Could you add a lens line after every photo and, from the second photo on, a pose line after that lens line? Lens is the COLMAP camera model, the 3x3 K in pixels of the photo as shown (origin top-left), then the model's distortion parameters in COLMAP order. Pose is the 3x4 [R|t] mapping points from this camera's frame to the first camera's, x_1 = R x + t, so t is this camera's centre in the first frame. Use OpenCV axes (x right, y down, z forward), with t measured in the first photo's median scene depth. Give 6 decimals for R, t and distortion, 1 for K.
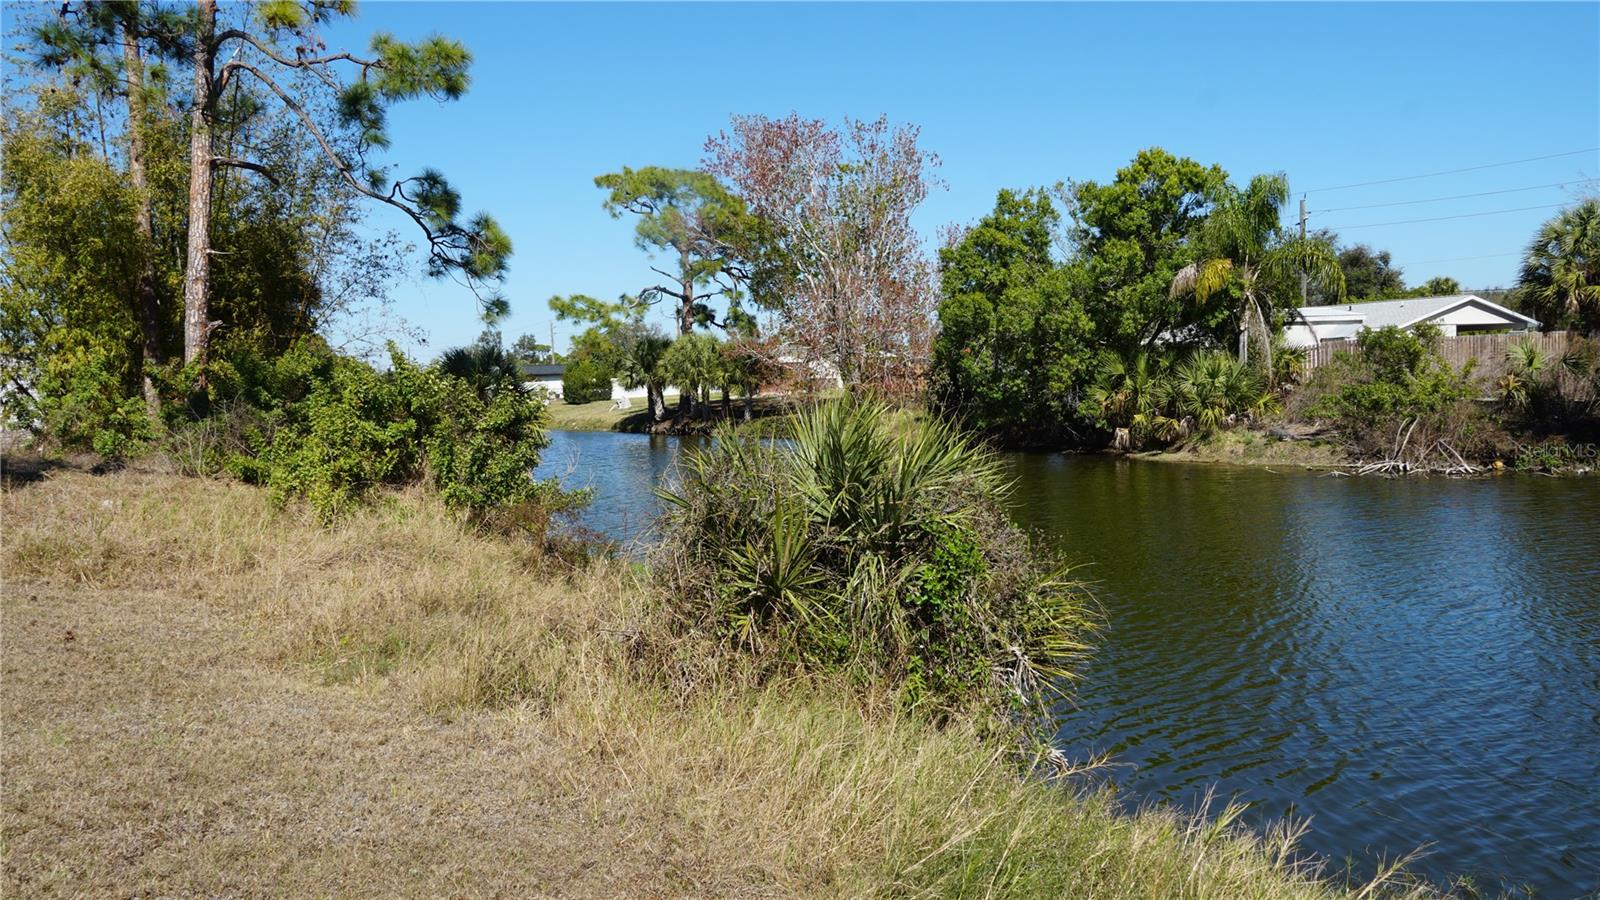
lens RADIAL K [[1319.6, 0, 799.6], [0, 1319.6, 445.2], [0, 0, 1]] dist [0.010991, 0.005292]
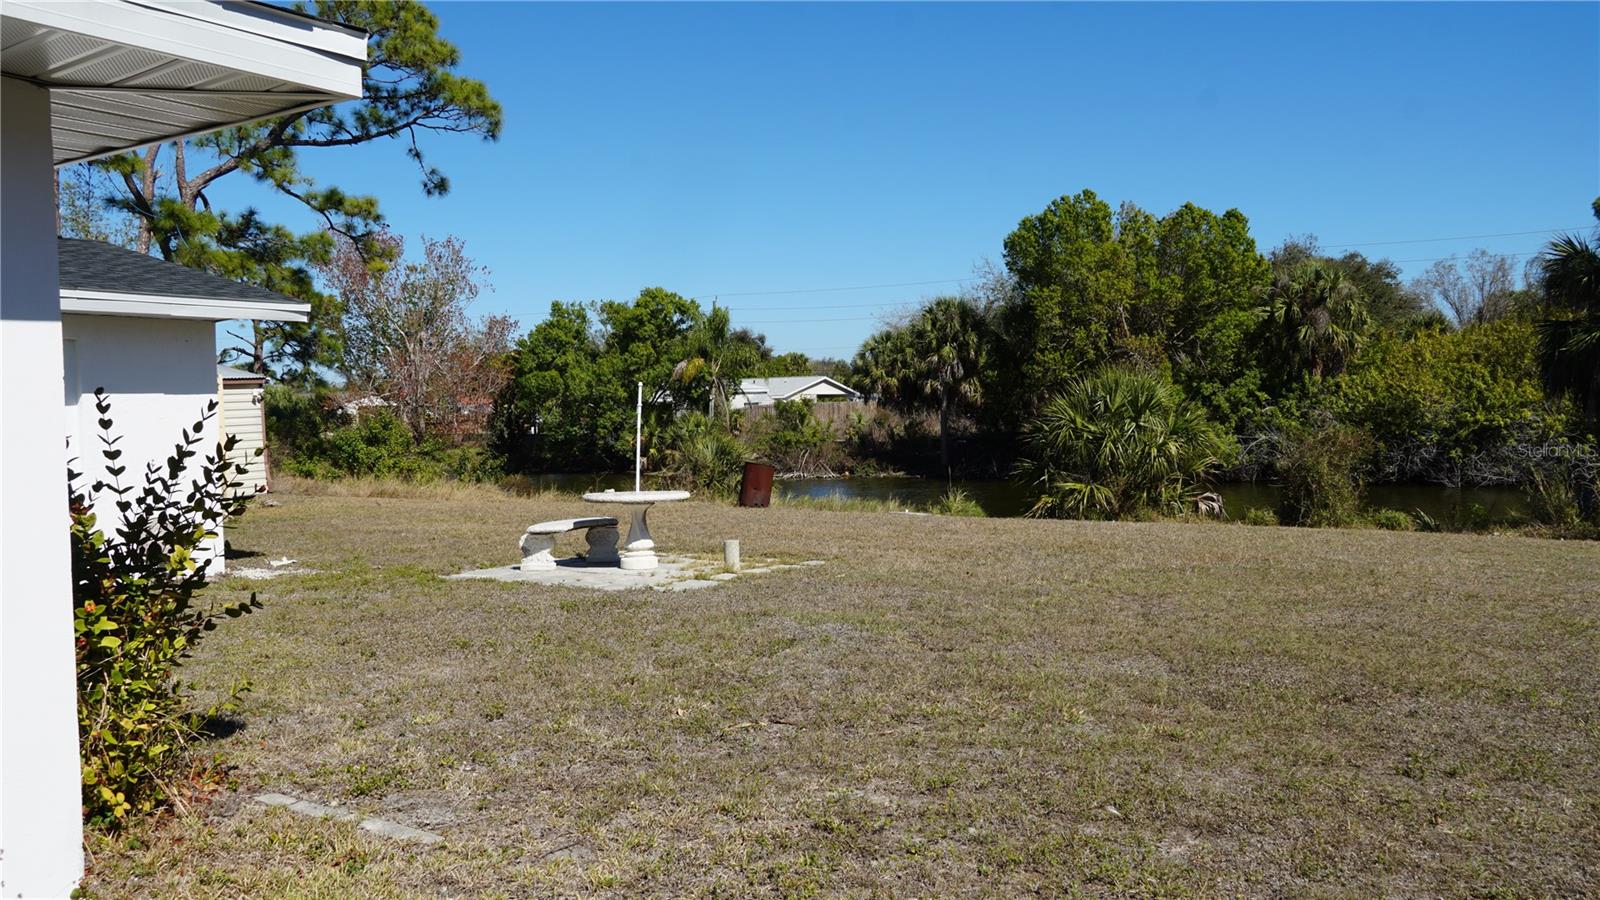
lens RADIAL K [[1208.8, 0, 796.9], [0, 1208.8, 446.7], [0, 0, 1]] dist [0.000893, 0.000690]
pose [[0.897406, 0.002007, 0.441202, -0.240731], [0.011665, 0.999532, -0.028274, 0.018203], [-0.441052, 0.030520, 0.896962, -0.421471]]
